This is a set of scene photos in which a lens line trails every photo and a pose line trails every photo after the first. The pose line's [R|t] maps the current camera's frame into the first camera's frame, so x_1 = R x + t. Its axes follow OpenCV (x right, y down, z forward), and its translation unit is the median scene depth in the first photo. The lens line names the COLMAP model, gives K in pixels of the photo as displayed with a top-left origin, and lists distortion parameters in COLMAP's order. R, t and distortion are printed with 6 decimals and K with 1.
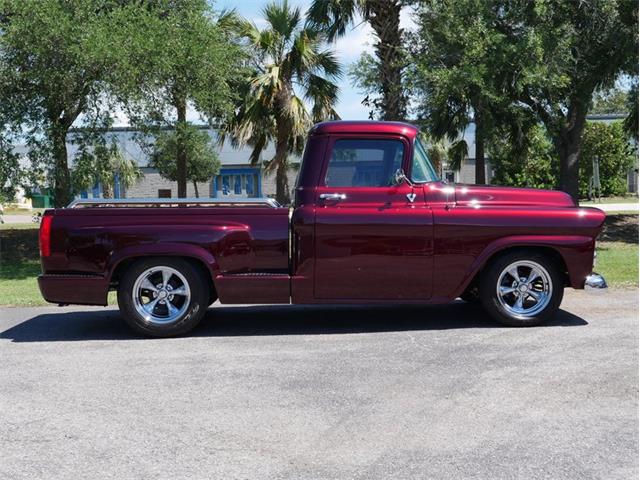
lens RADIAL K [[835.8, 0, 320.6], [0, 835.8, 244.5], [0, 0, 1]] dist [0.003226, -0.008320]
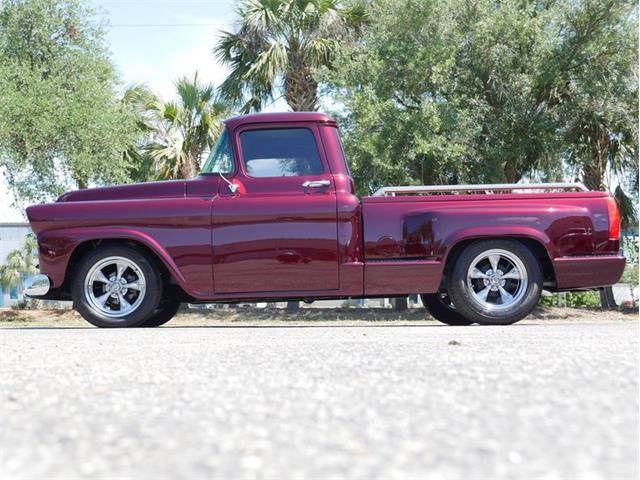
lens RADIAL K [[916.6, 0, 320.0], [0, 916.6, 240.0], [0, 0, 1]] dist [0.019824, 0.035818]
pose [[0.999583, 0.022641, 0.017923, 0.114645], [-0.019866, 0.989637, -0.142213, 0.057303], [-0.020957, 0.141797, 0.989674, -0.019722]]
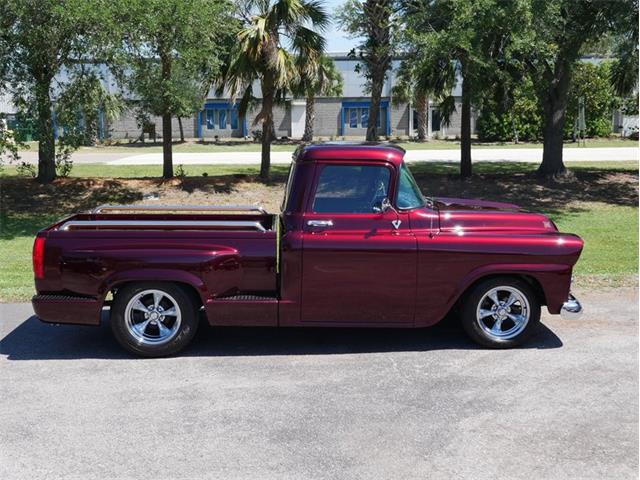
lens RADIAL K [[835.8, 0, 320.6], [0, 835.8, 244.5], [0, 0, 1]] dist [0.003226, -0.008320]
pose [[0.999749, 0.010712, 0.019665, -0.001737], [-0.012426, 0.995933, 0.089239, -0.047120], [-0.018629, -0.089461, 0.995816, -0.009066]]
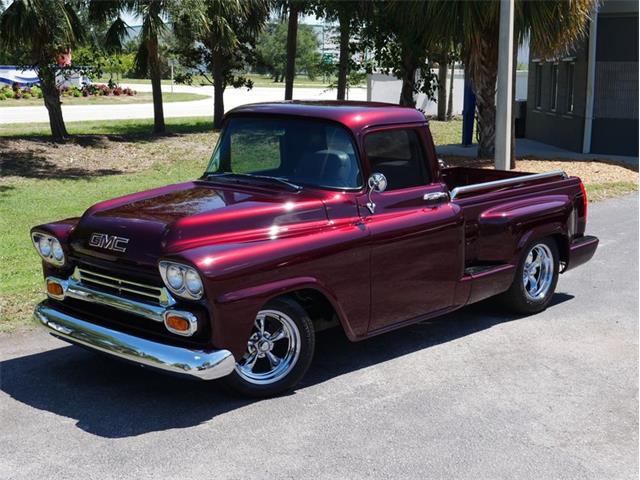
lens RADIAL K [[1016.0, 0, 320.0], [0, 1016.0, 240.0], [0, 0, 1]] dist [0.013327, 0.042153]
pose [[0.681743, -0.087465, 0.726345, -0.204945], [0.017120, 0.994463, 0.103683, -0.048063], [-0.731392, -0.058251, 0.679465, 0.132698]]
